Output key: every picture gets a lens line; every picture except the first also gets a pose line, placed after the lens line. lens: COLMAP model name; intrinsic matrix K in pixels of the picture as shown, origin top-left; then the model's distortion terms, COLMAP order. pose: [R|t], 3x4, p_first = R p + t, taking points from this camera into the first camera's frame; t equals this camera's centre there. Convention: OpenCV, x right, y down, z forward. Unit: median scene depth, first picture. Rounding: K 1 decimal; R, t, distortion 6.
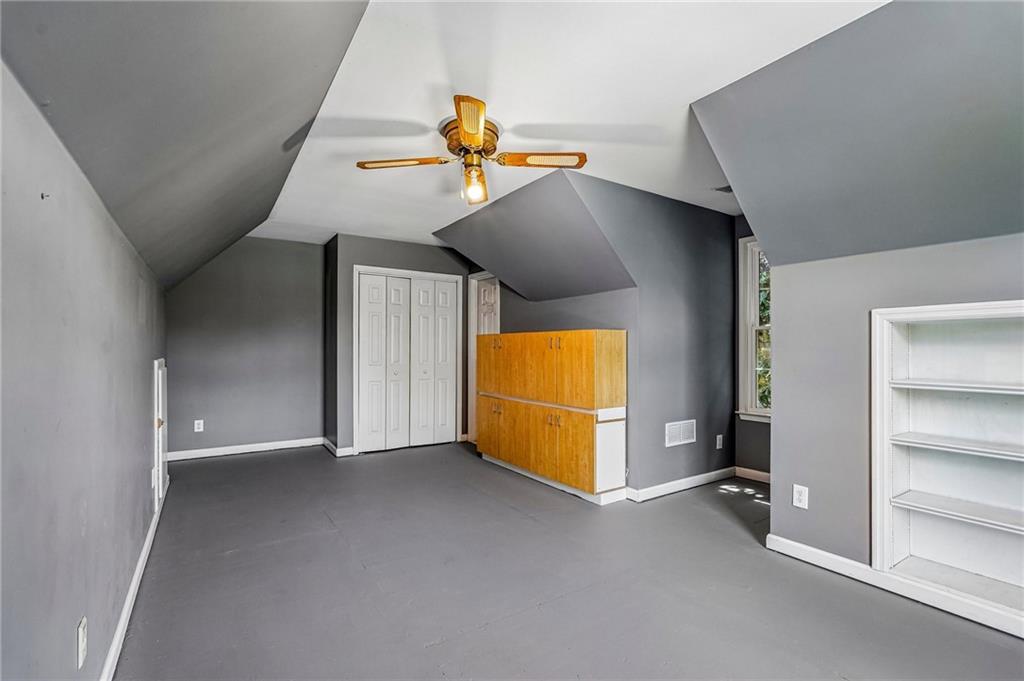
lens RADIAL K [[466.9, 0, 511.9], [0, 466.9, 342.5], [0, 0, 1]] dist [-0.006318, 0.006385]
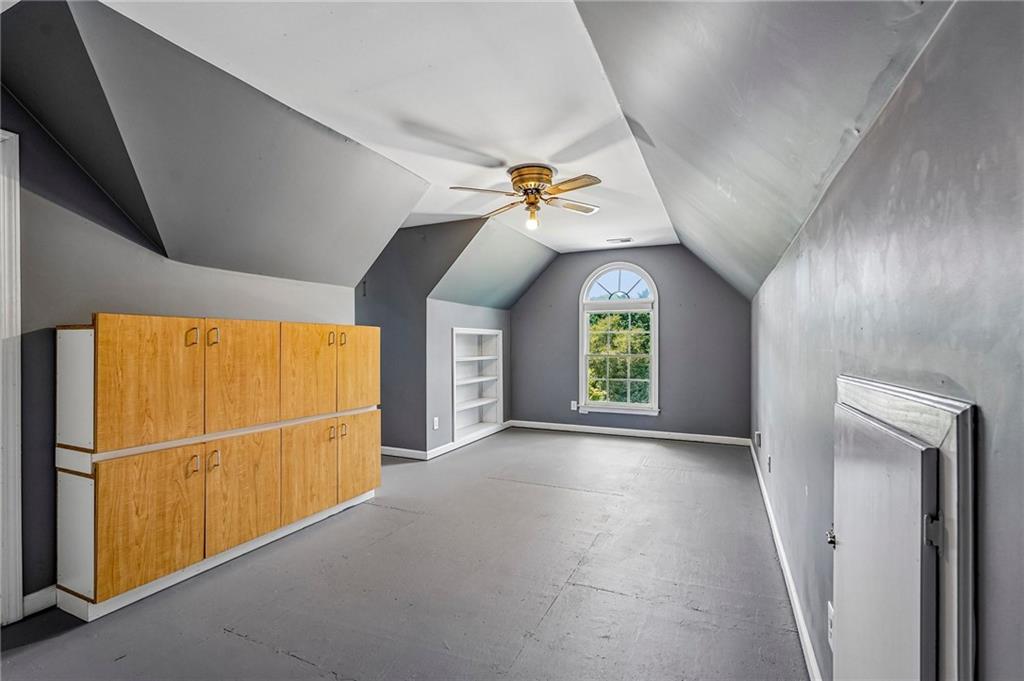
lens RADIAL K [[466.9, 0, 510.8], [0, 466.9, 344.9], [0, 0, 1]] dist [-0.006318, 0.006385]
pose [[-0.528545, 0.003335, 0.848899, -0.761323], [-0.006189, 0.999951, -0.007782, 0.015620], [-0.848883, -0.009367, -0.528498, 1.154423]]
